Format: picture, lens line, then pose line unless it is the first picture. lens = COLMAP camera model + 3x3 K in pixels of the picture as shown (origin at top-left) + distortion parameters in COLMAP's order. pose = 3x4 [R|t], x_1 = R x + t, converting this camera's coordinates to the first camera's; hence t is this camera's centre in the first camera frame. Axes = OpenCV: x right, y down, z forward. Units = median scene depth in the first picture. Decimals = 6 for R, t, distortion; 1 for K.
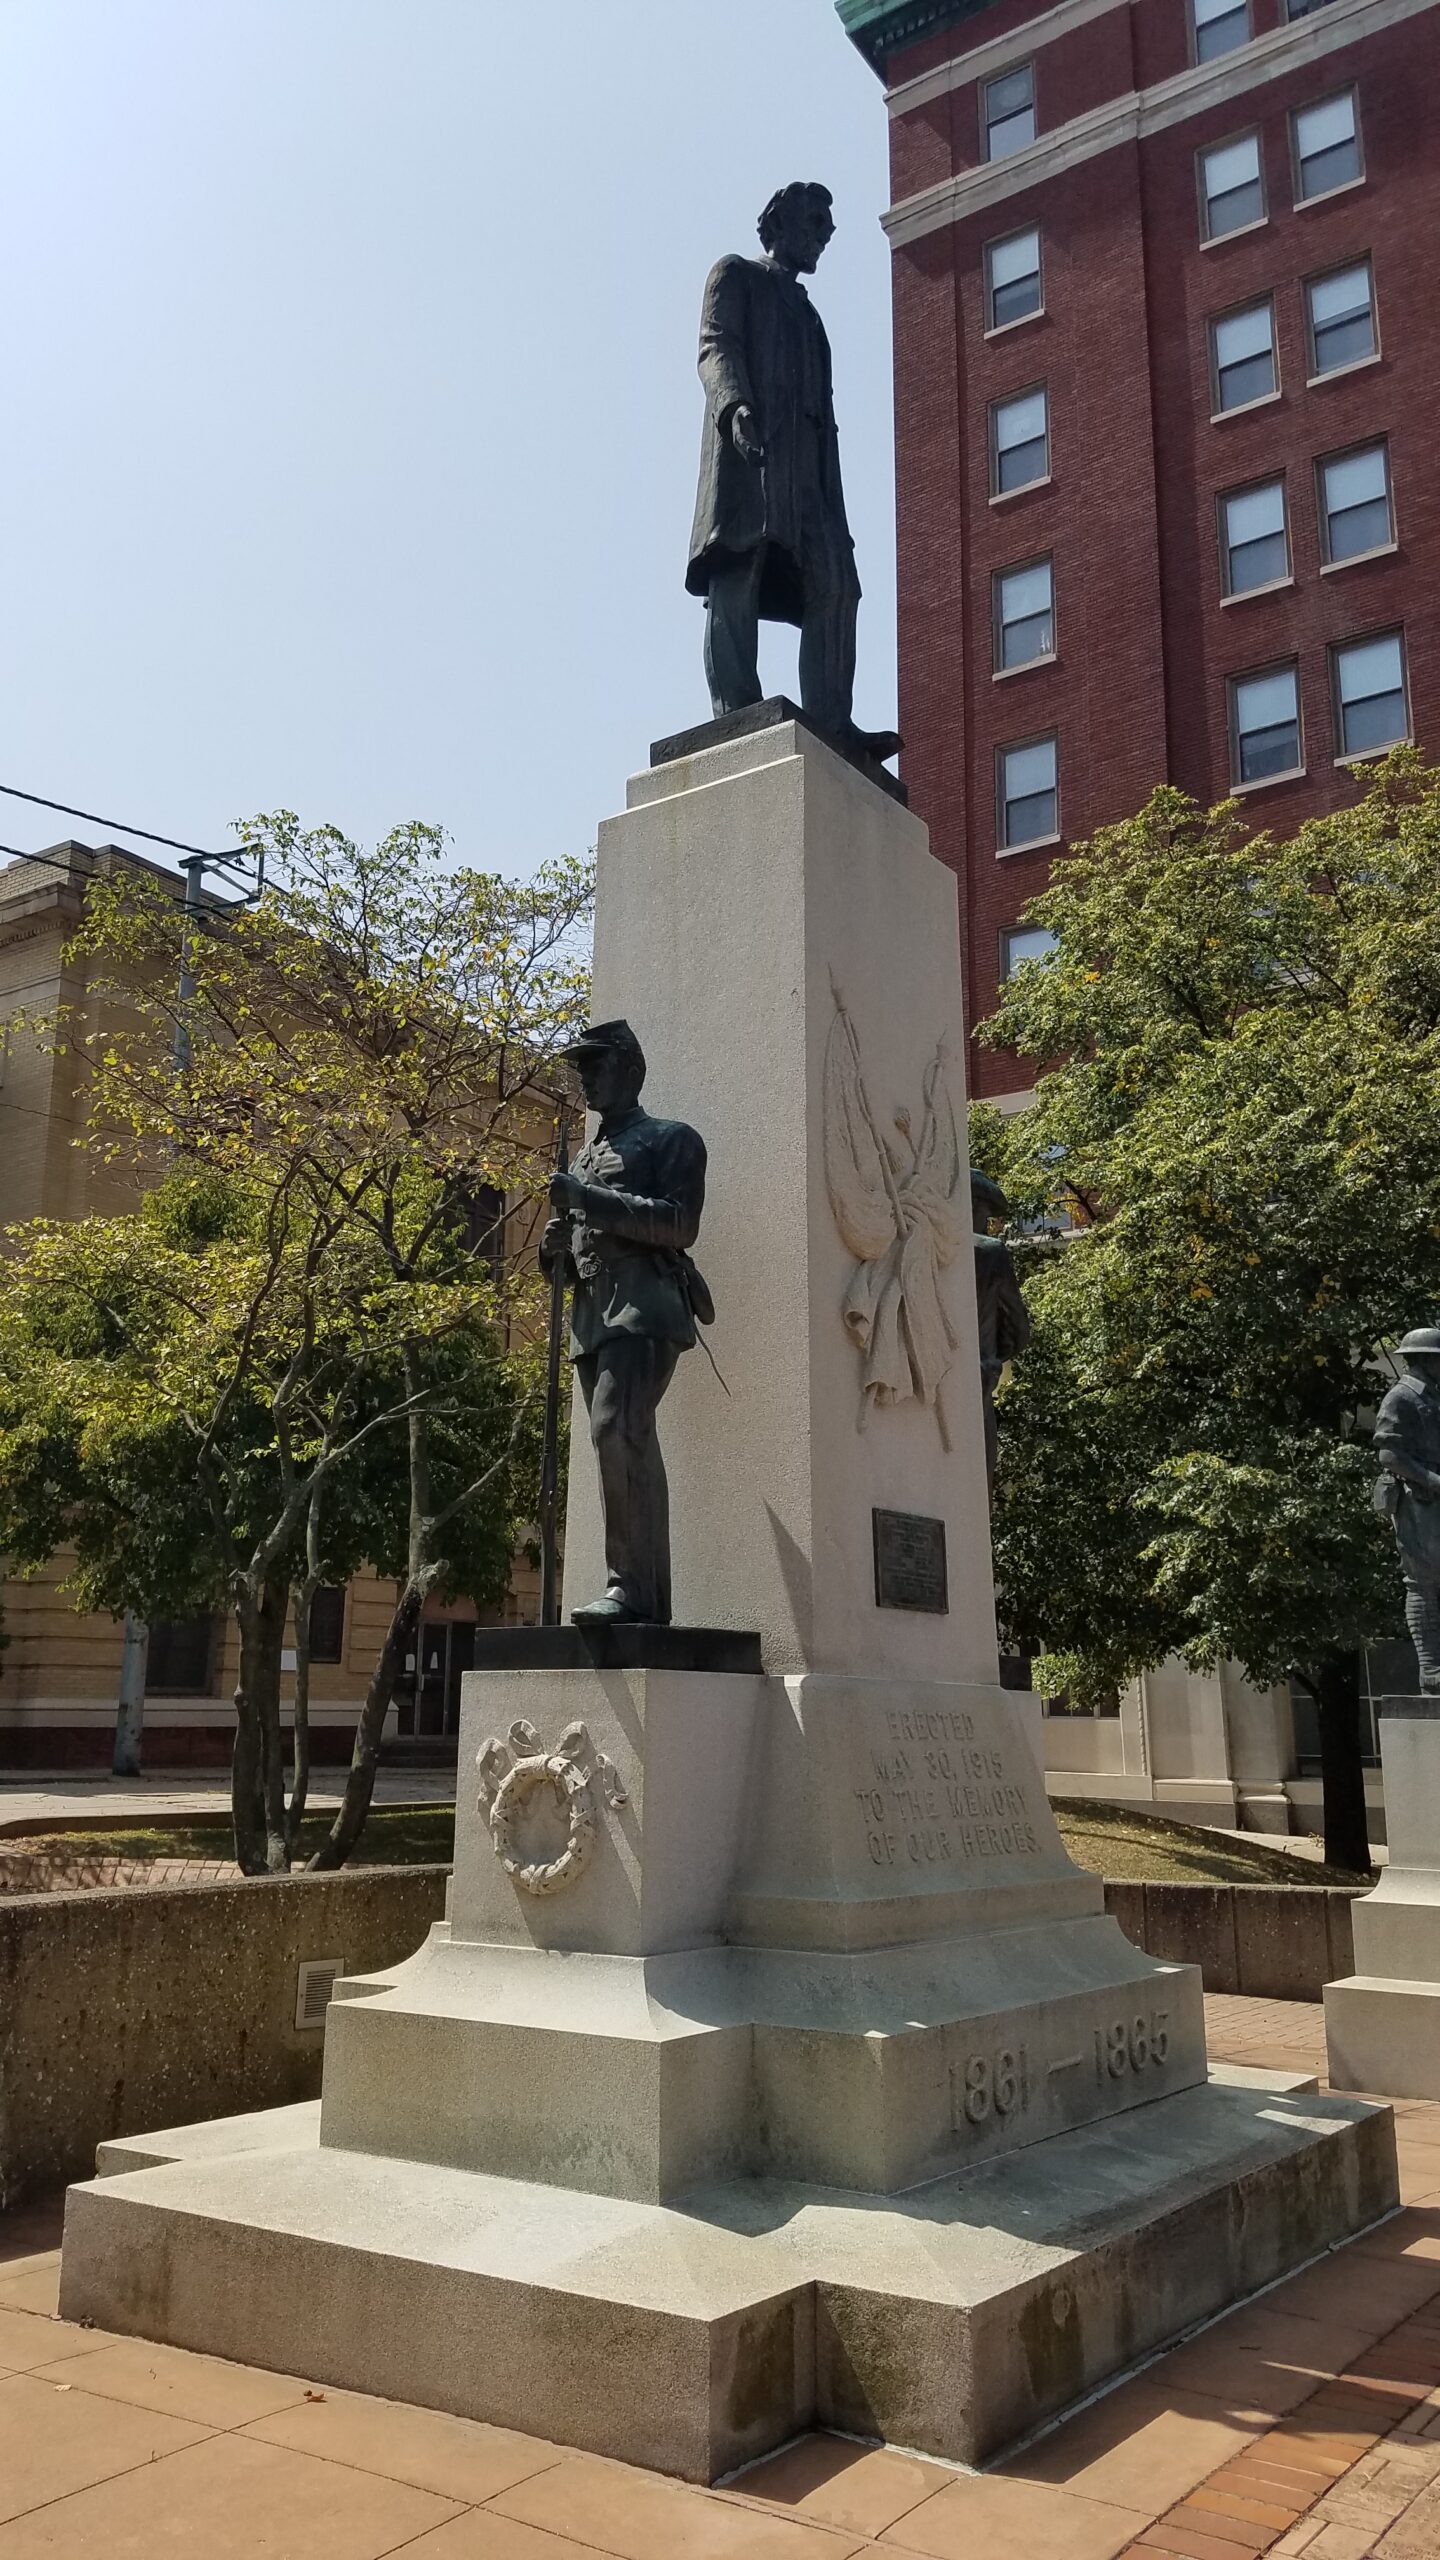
lens RADIAL K [[1950.8, 0, 684.5], [0, 1950.8, 1241.0], [0, 0, 1]] dist [0.053652, -0.057161]
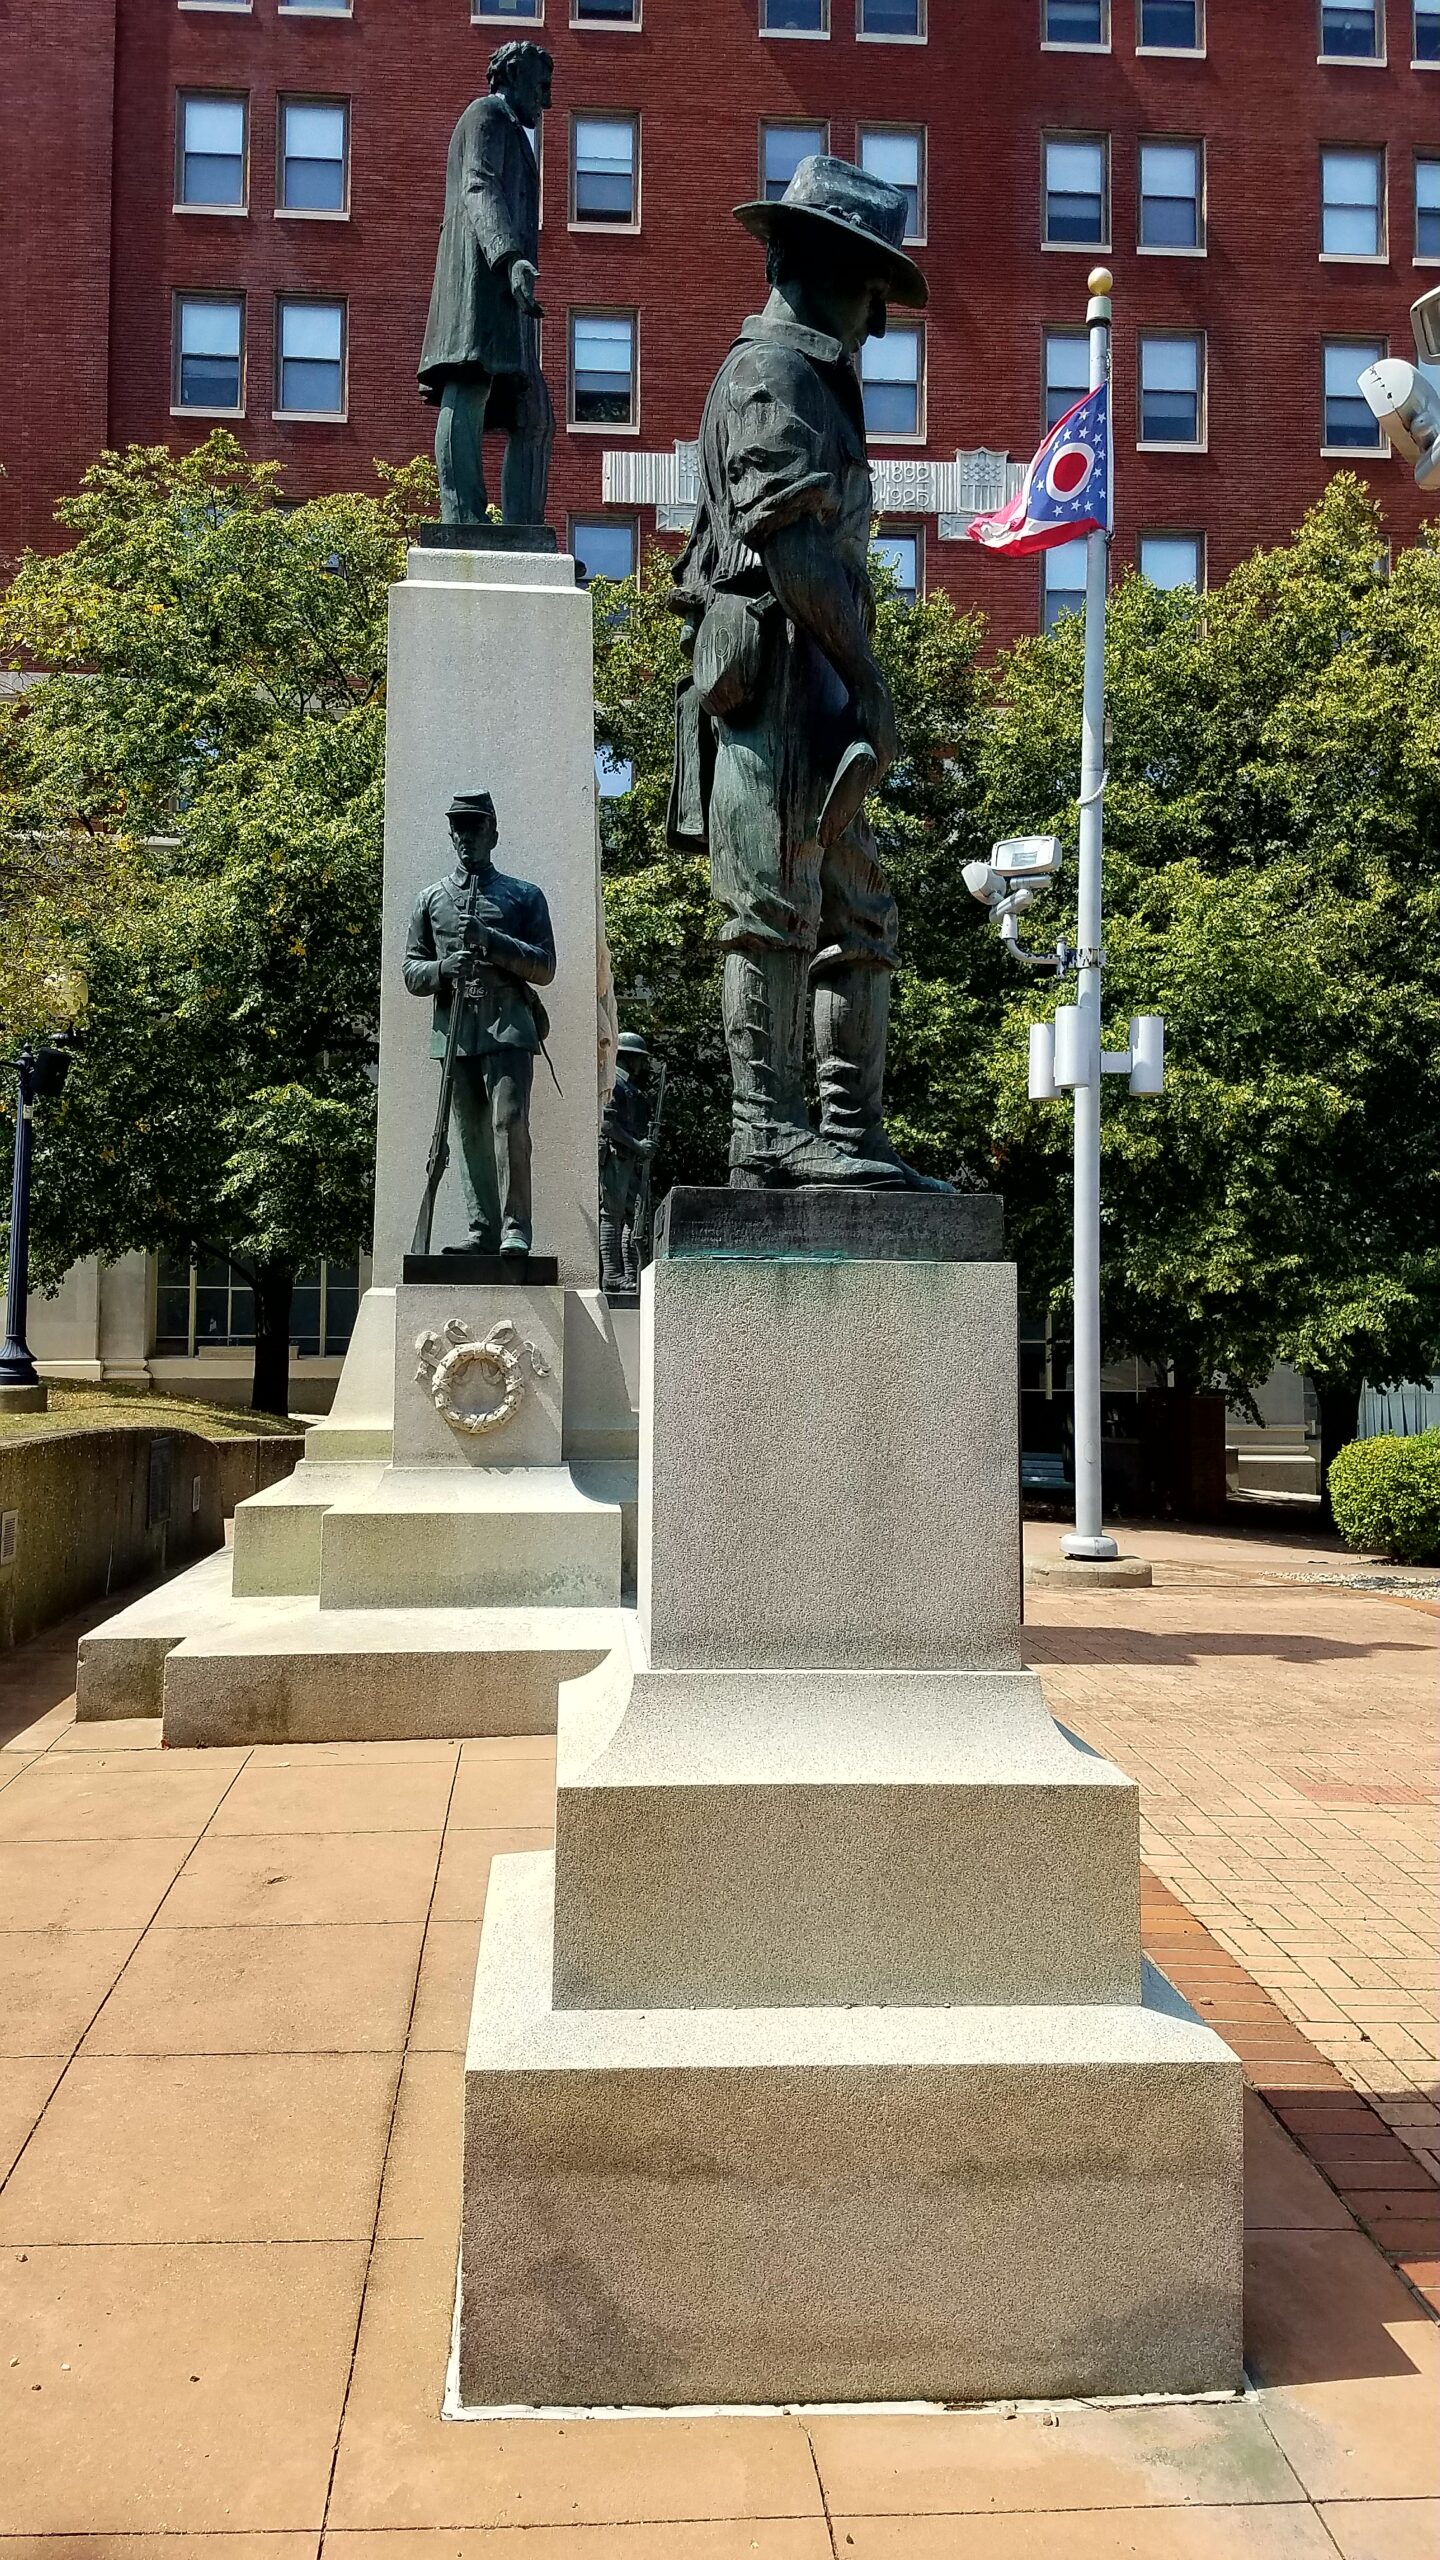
lens RADIAL K [[1955.4, 0, 736.9], [0, 1955.4, 1245.6], [0, 0, 1]] dist [0.039979, -0.062427]
pose [[0.762420, 0.017111, 0.646856, -0.286887], [-0.151478, 0.976593, 0.152707, -0.018066], [-0.629102, -0.214412, 0.747166, -0.058027]]
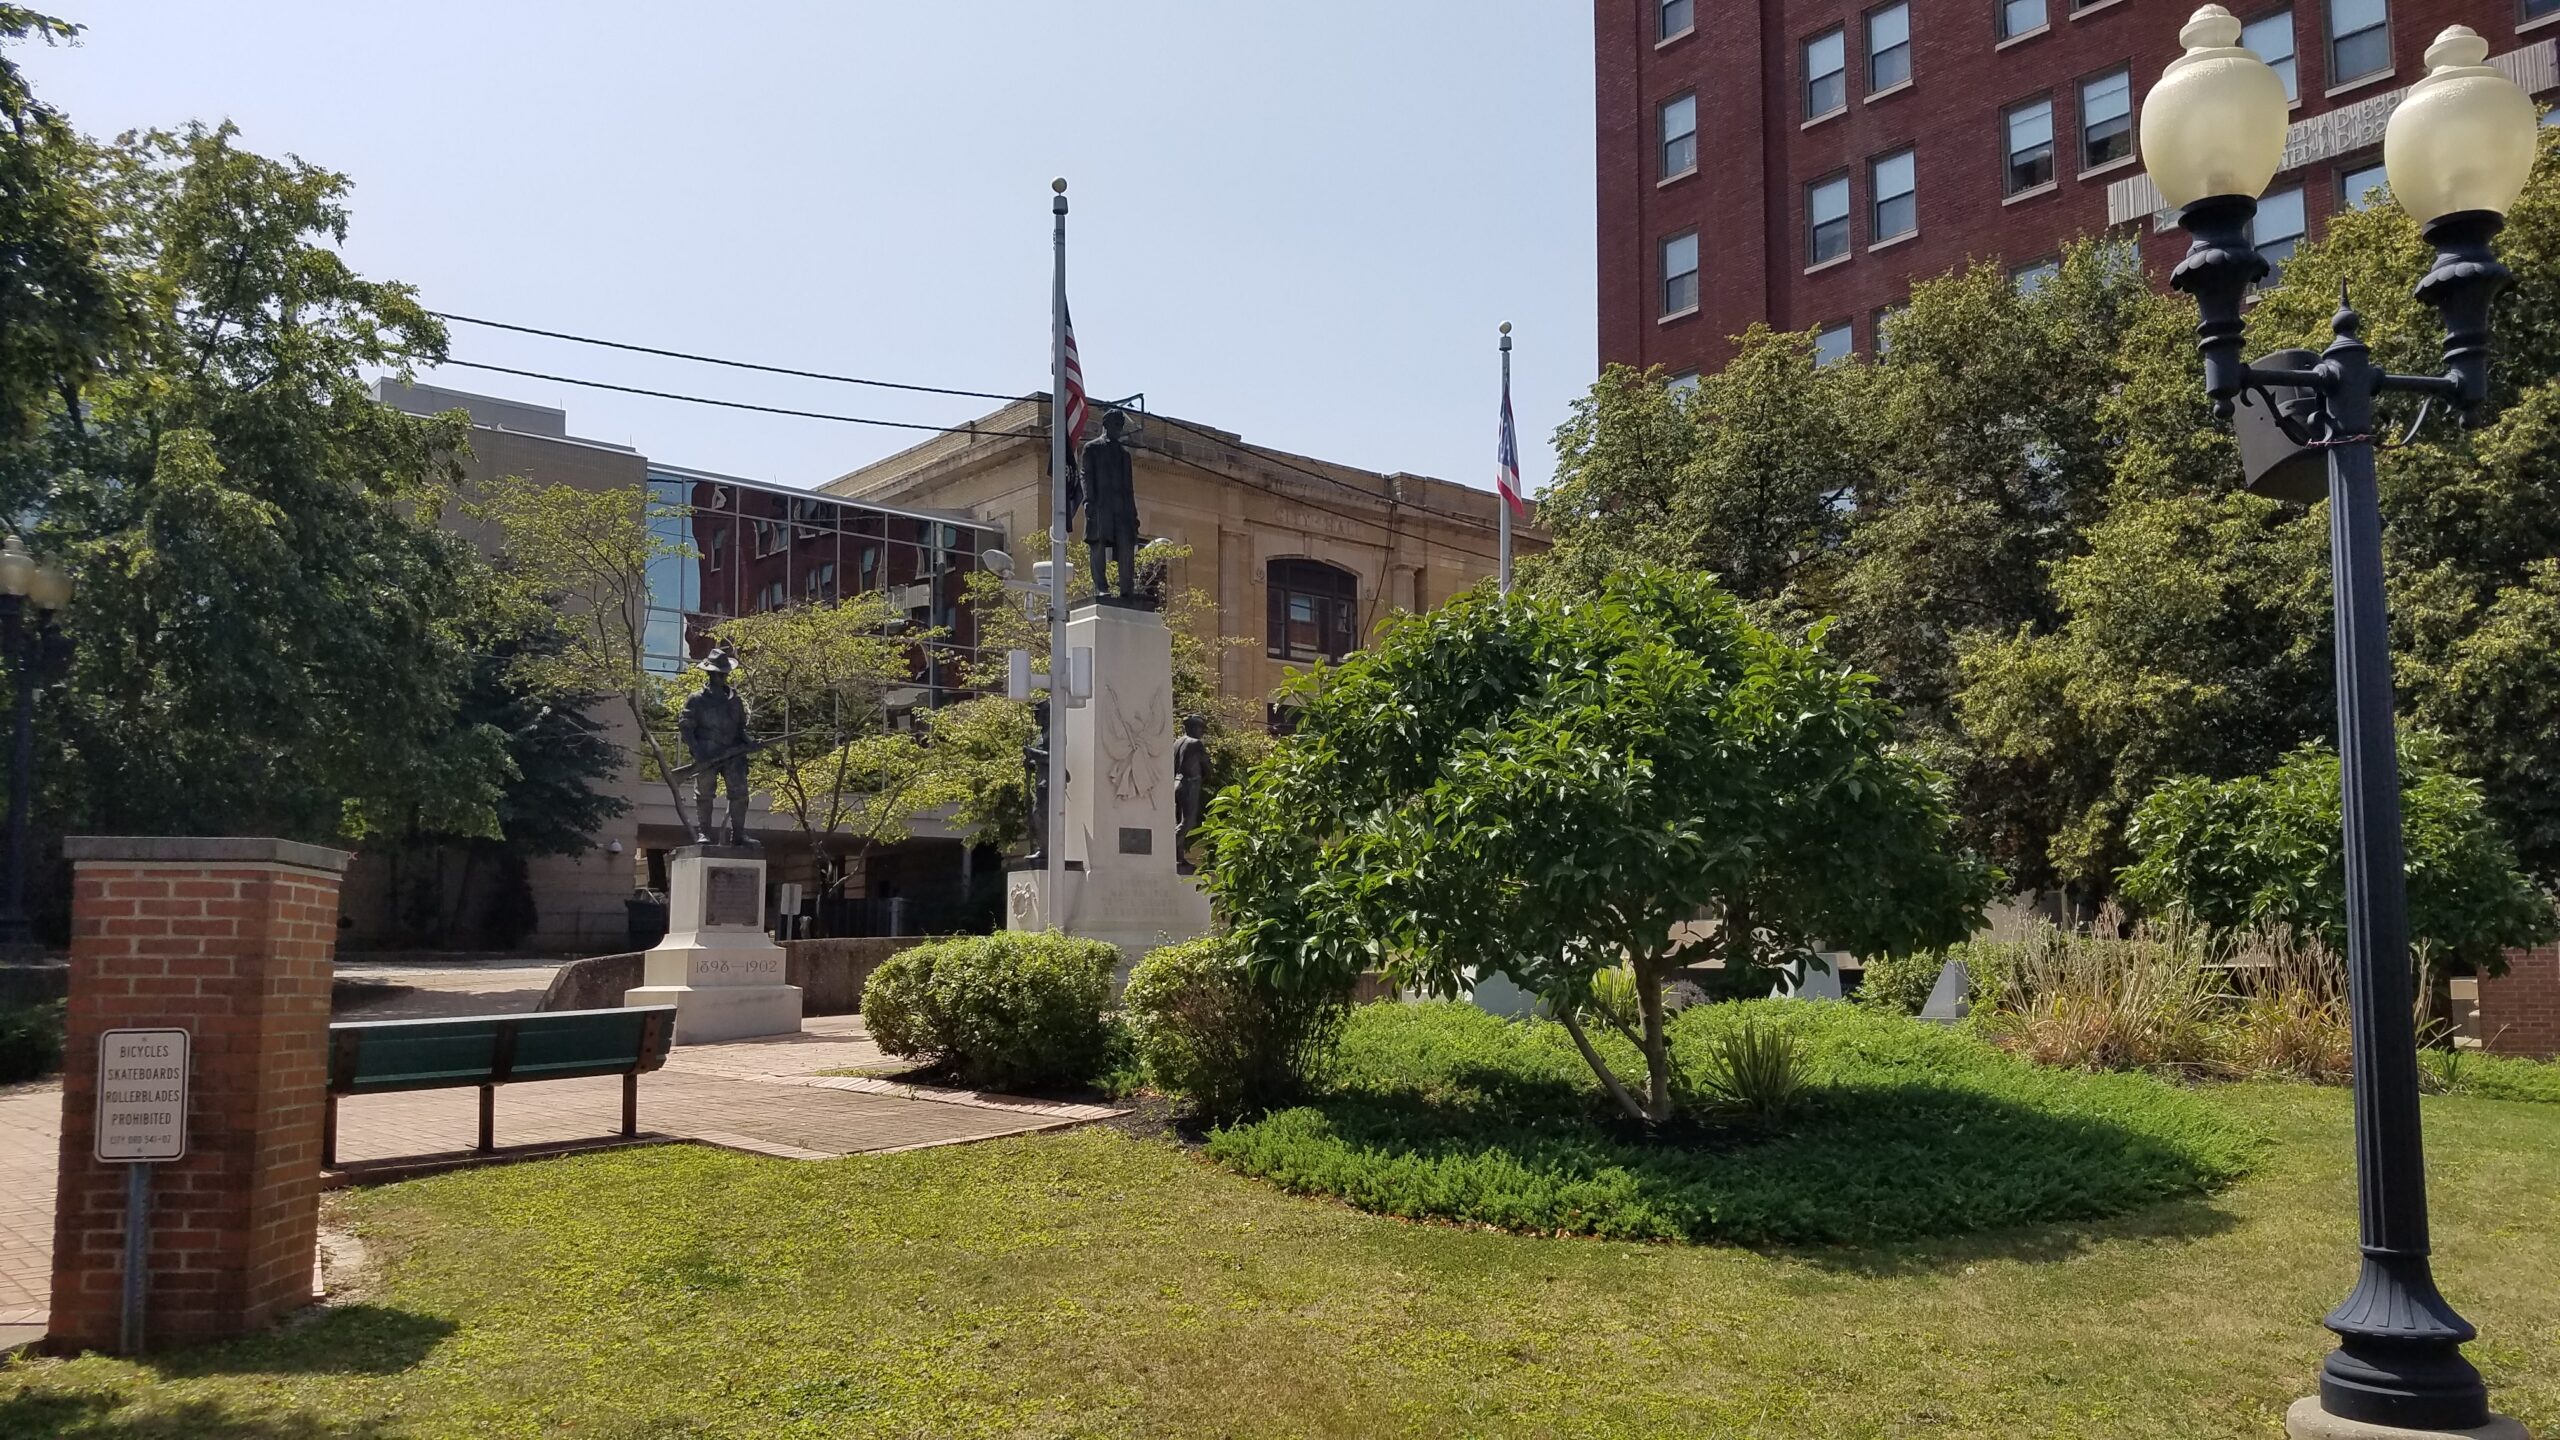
lens RADIAL K [[1950.8, 0, 1326.5], [0, 1950.8, 788.4], [0, 0, 1]] dist [0.053652, -0.057161]
pose [[0.969397, -0.044105, -0.241504, 0.530329], [0.078468, 0.987792, 0.134573, -0.156622], [0.232620, -0.149405, 0.961023, -0.954615]]
